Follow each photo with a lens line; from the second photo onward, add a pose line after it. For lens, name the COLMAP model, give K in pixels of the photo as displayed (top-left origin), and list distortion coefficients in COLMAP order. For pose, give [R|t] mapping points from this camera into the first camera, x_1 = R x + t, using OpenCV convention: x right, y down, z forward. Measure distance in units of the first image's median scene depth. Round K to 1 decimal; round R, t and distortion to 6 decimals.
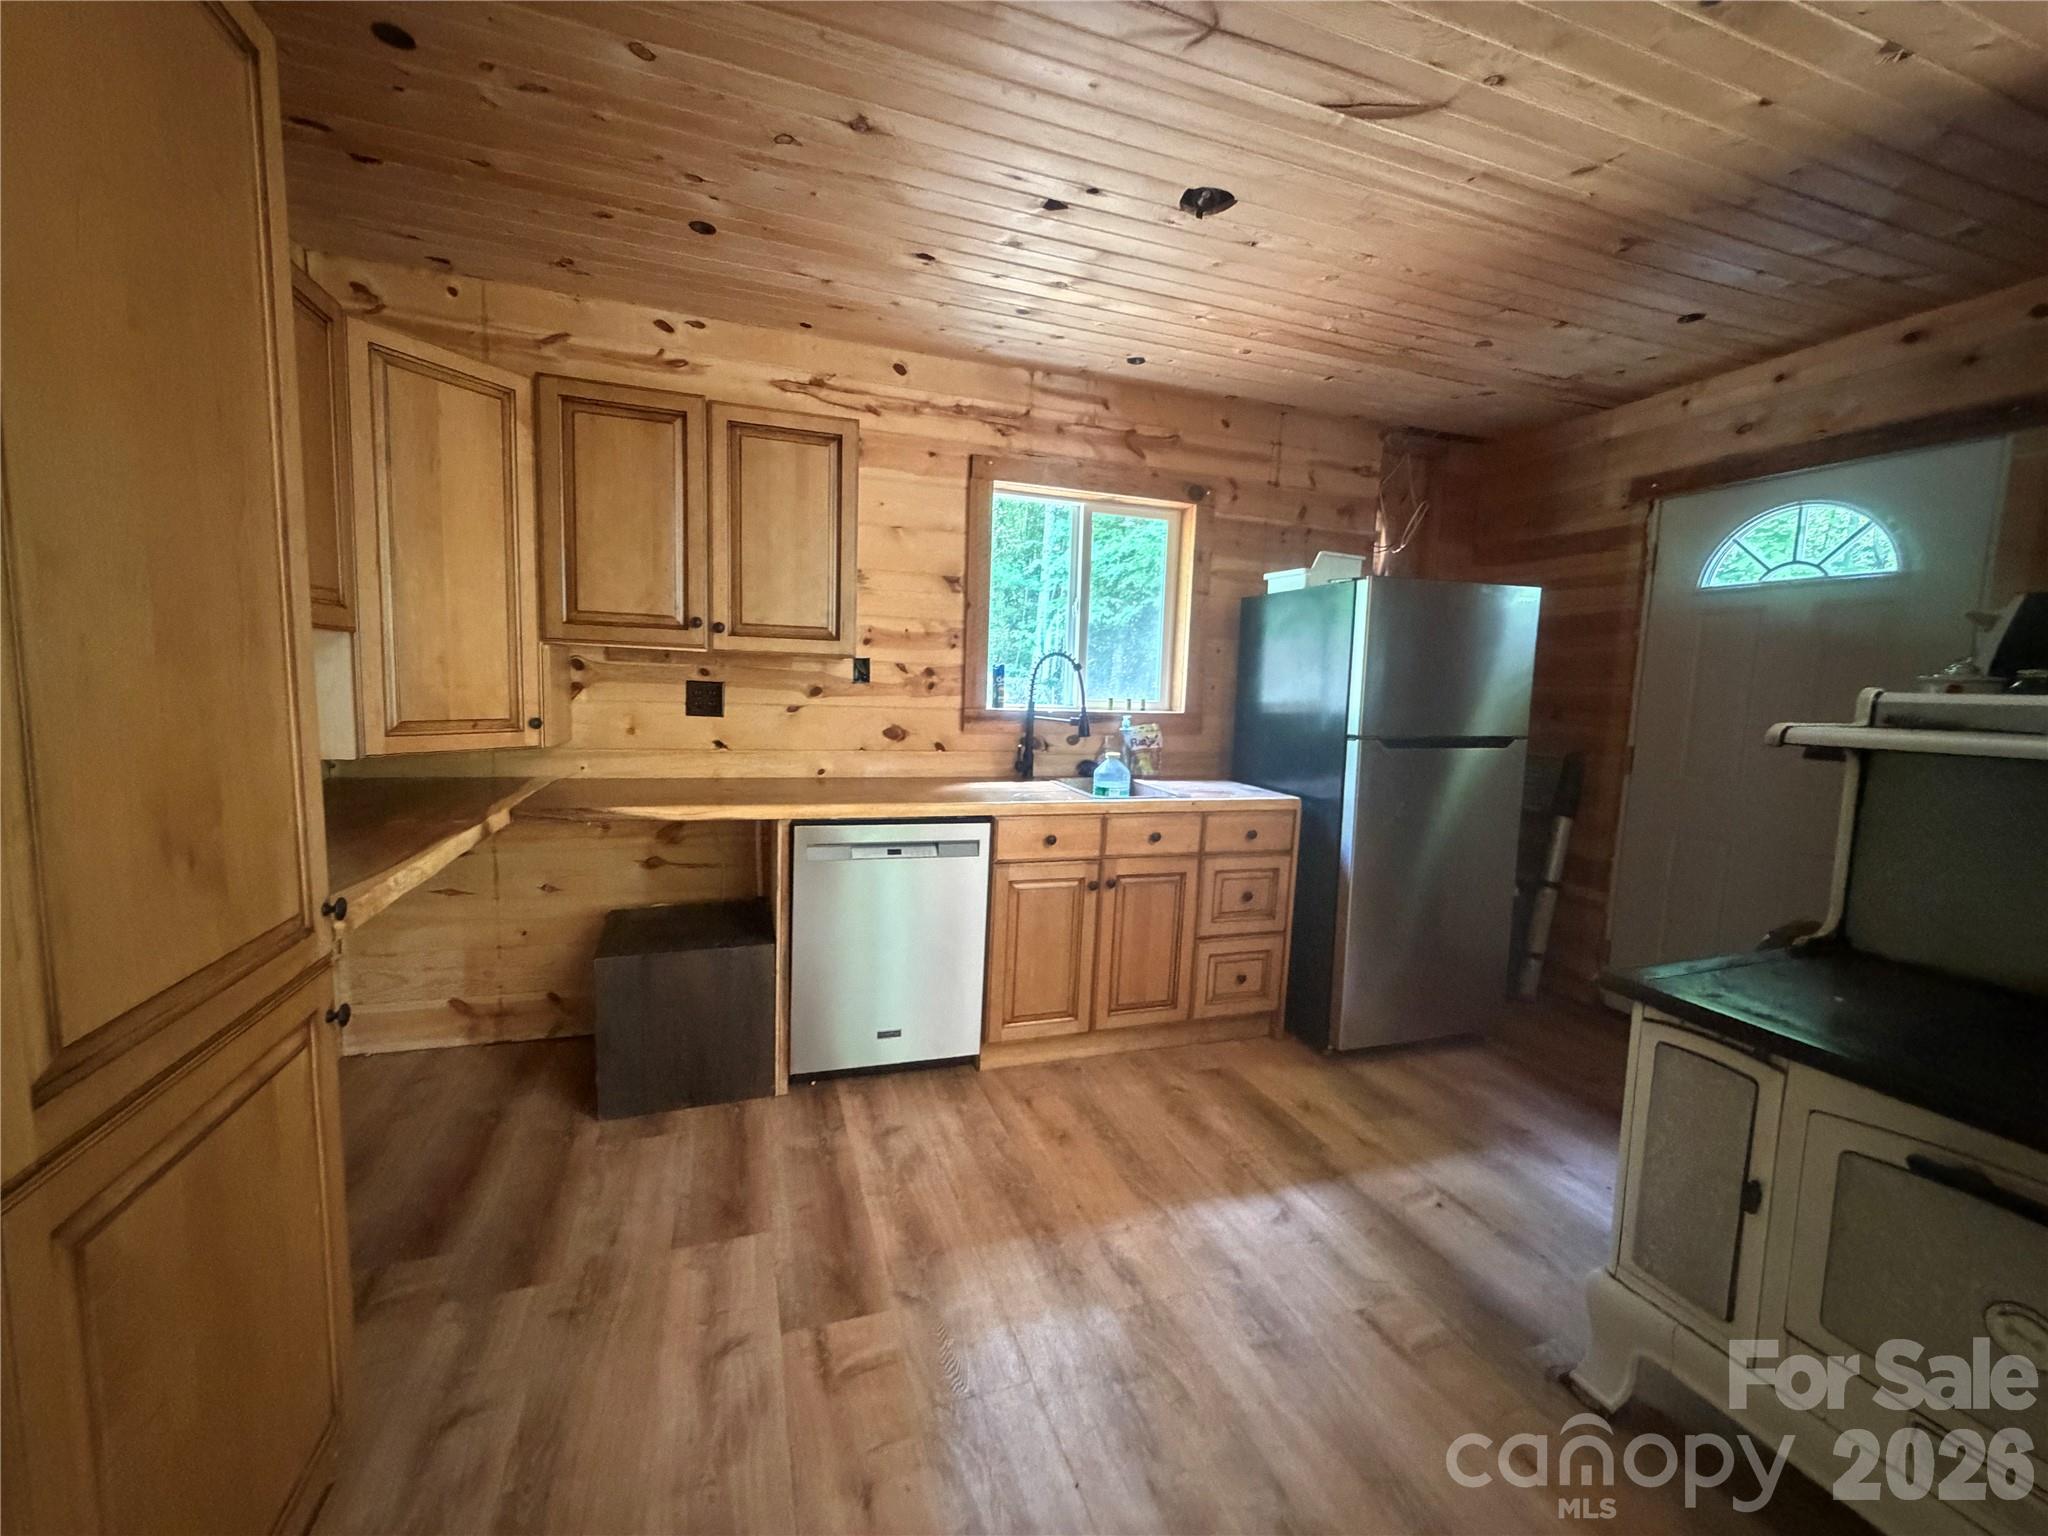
lens RADIAL K [[822.6, 0, 1023.5], [0, 822.6, 766.2], [0, 0, 1]] dist [0.001212, -0.000382]
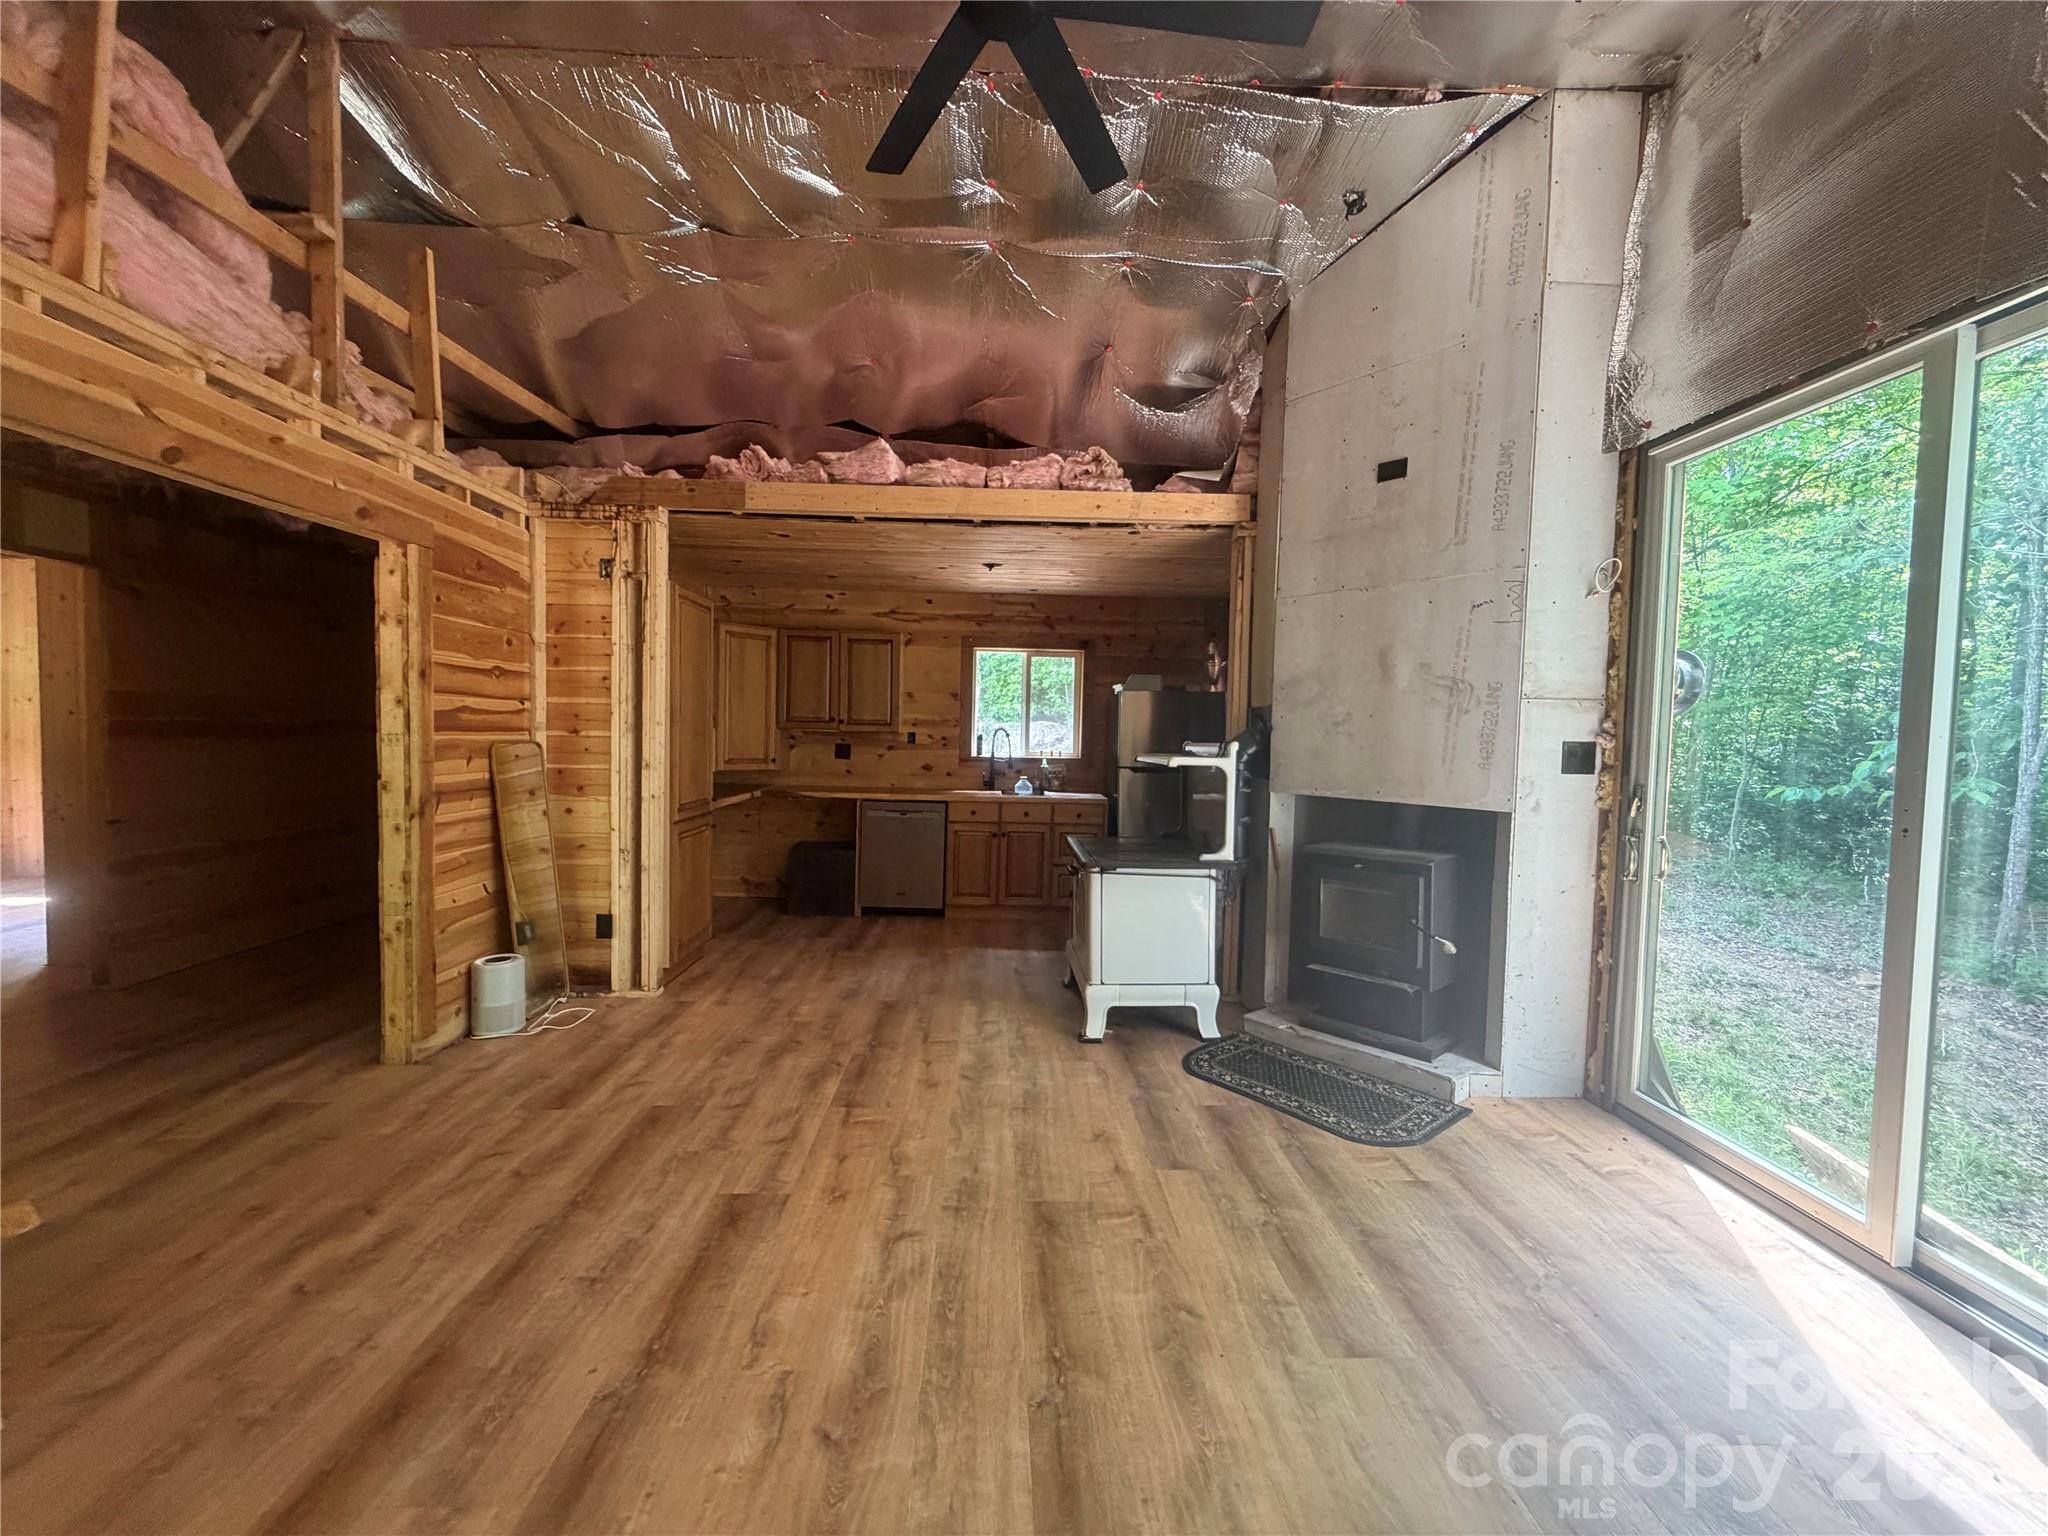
lens RADIAL K [[822.6, 0, 1023.7], [0, 822.6, 769.0], [0, 0, 1]] dist [0.001212, -0.000382]
pose [[0.960440, 0.000118, -0.278487, 0.720170], [-0.020627, 0.997283, -0.070719, 0.115627], [0.277722, 0.073665, 0.957833, -1.024709]]
